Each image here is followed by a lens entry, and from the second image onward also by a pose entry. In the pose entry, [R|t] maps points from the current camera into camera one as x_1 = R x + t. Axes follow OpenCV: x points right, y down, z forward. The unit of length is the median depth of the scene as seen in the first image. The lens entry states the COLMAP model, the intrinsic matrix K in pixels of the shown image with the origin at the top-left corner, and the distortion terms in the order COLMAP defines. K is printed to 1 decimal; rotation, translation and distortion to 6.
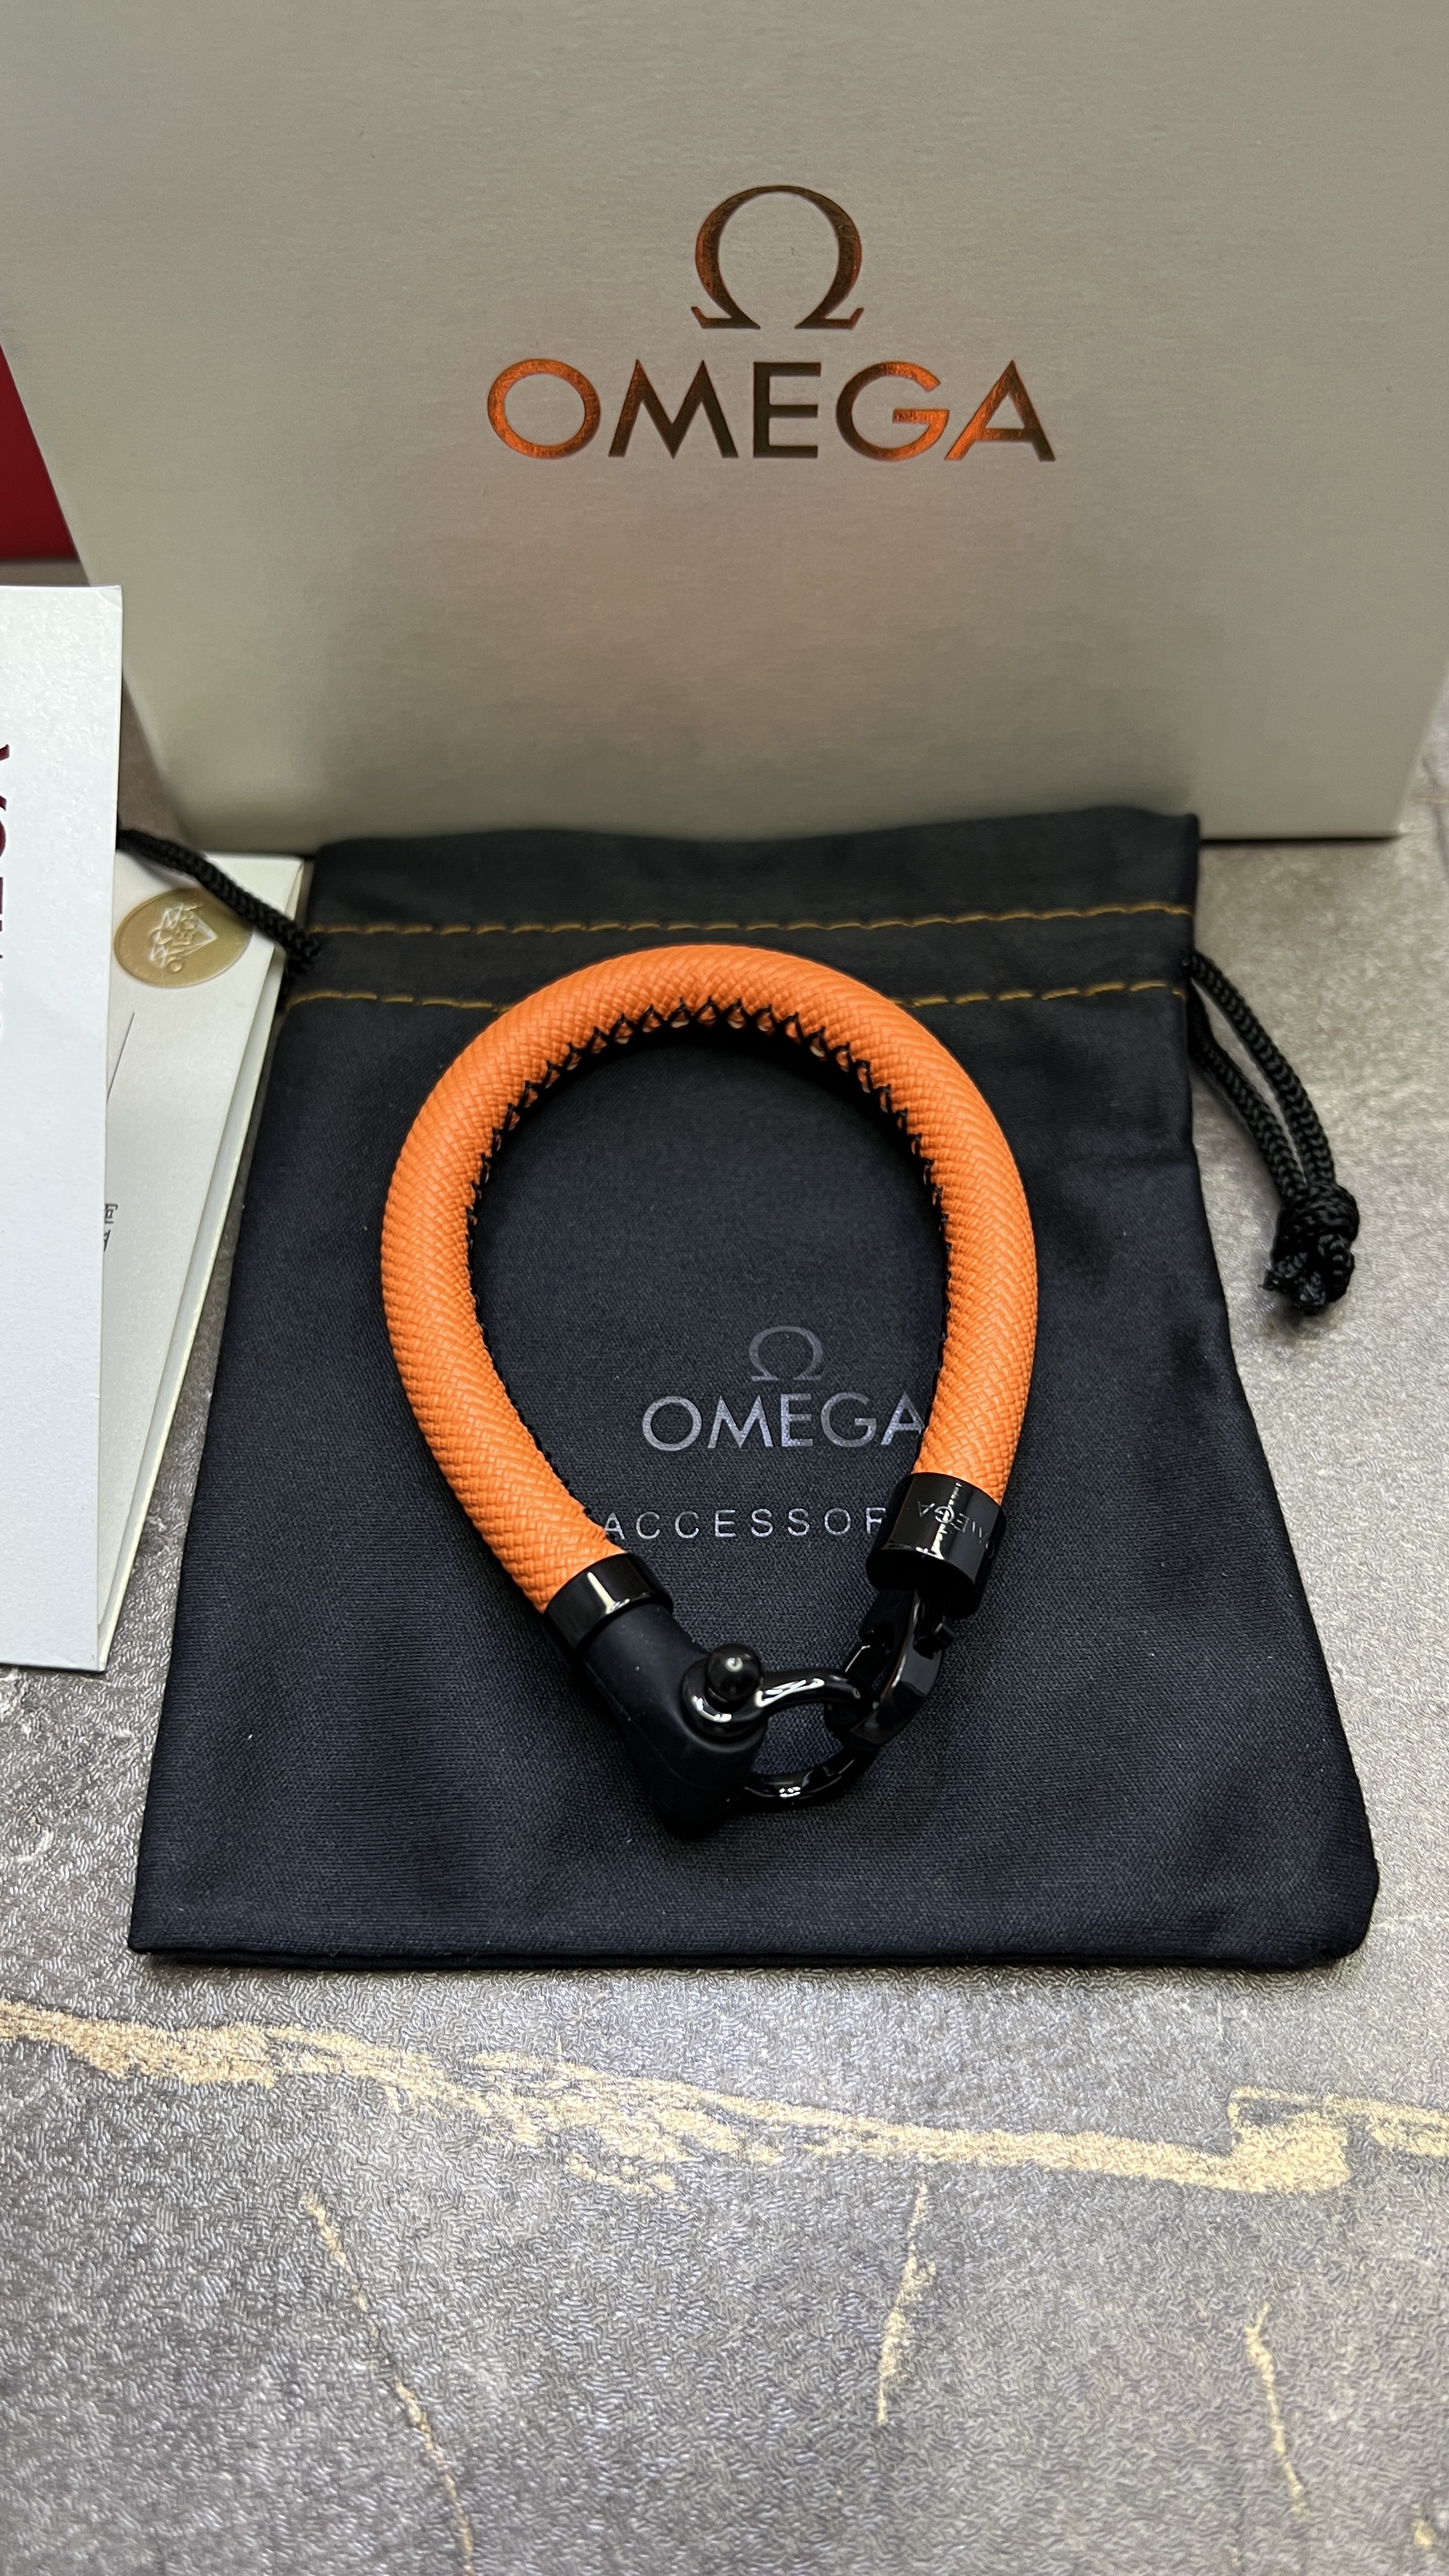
lens RADIAL K [[1998.3, 0, 739.8], [0, 1998.3, 1285.8], [0, 0, 1]] dist [-0.006856, -0.009383]
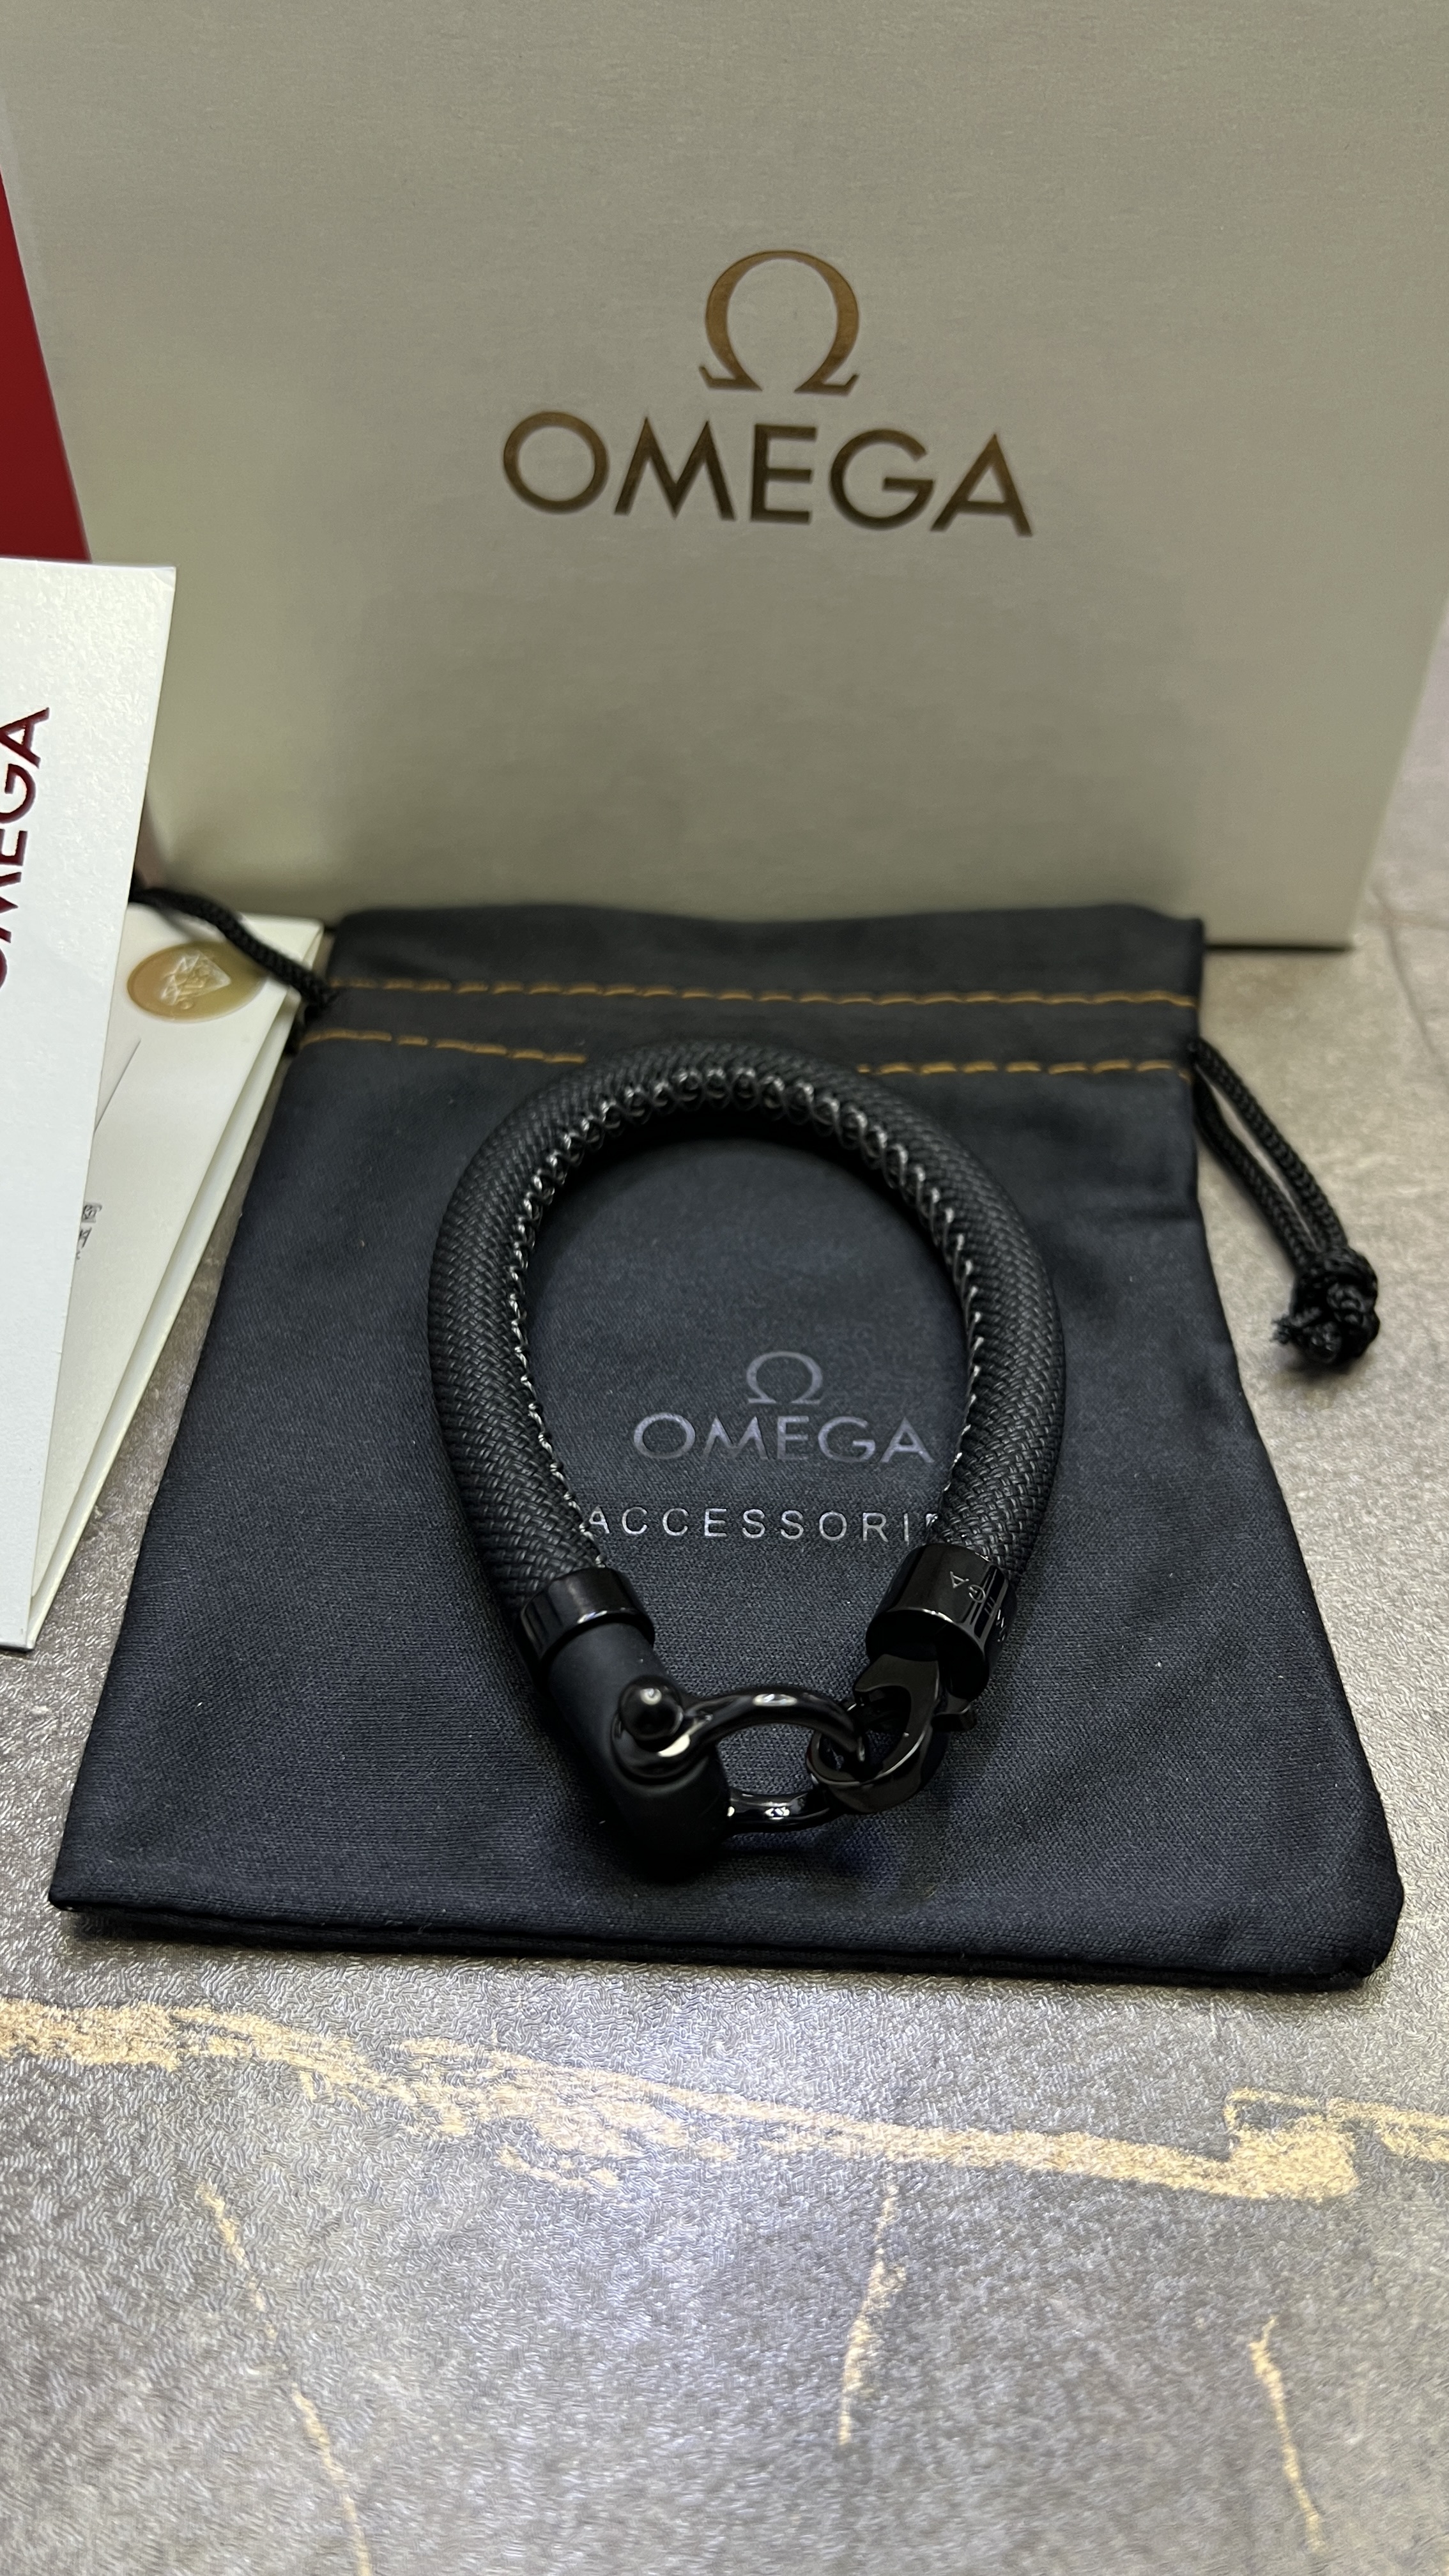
lens RADIAL K [[1998.3, 0, 741.3], [0, 1998.3, 1288.7], [0, 0, 1]] dist [-0.006856, -0.009383]
pose [[0.998909, 0.035665, 0.030145, -0.017300], [-0.029458, 0.982137, -0.185850, 0.211879], [-0.036235, 0.184759, 0.982116, 0.037065]]
